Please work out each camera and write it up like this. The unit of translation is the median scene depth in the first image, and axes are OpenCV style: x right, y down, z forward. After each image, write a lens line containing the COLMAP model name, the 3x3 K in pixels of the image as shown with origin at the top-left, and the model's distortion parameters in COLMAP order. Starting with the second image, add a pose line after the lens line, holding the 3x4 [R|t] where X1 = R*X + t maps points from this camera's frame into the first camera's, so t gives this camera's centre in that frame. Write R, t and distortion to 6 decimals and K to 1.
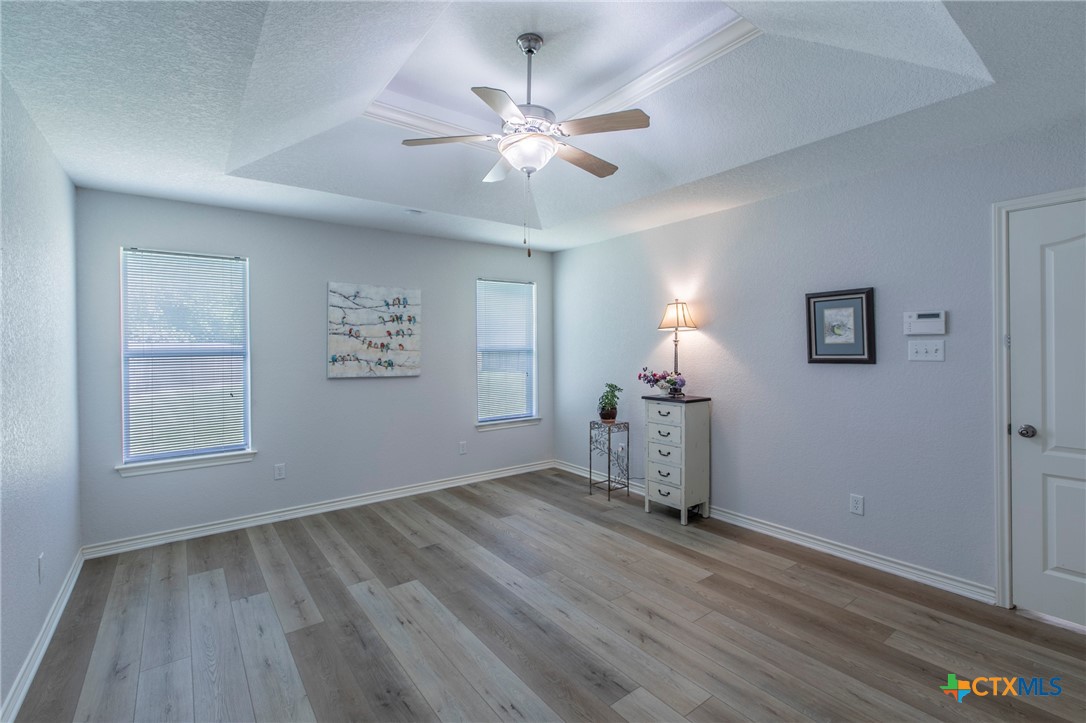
lens RADIAL K [[480.8, 0, 545.2], [0, 480.8, 343.8], [0, 0, 1]] dist [-0.001480, -0.000054]
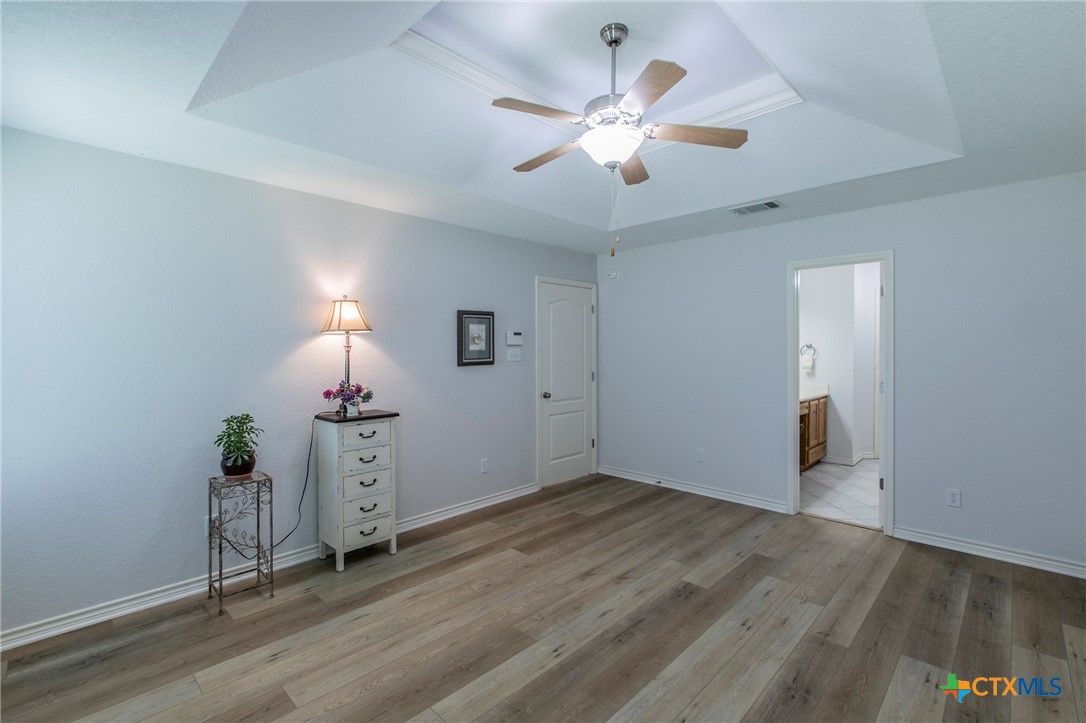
lens RADIAL K [[488.1, 0, 545.2], [0, 488.1, 353.0], [0, 0, 1]] dist [-0.000697, -0.000025]
pose [[-0.149675, 0.001583, 0.988734, -0.806464], [0.001541, 0.999998, -0.001368, 0.009357], [-0.988734, 0.001318, -0.149677, 1.071099]]
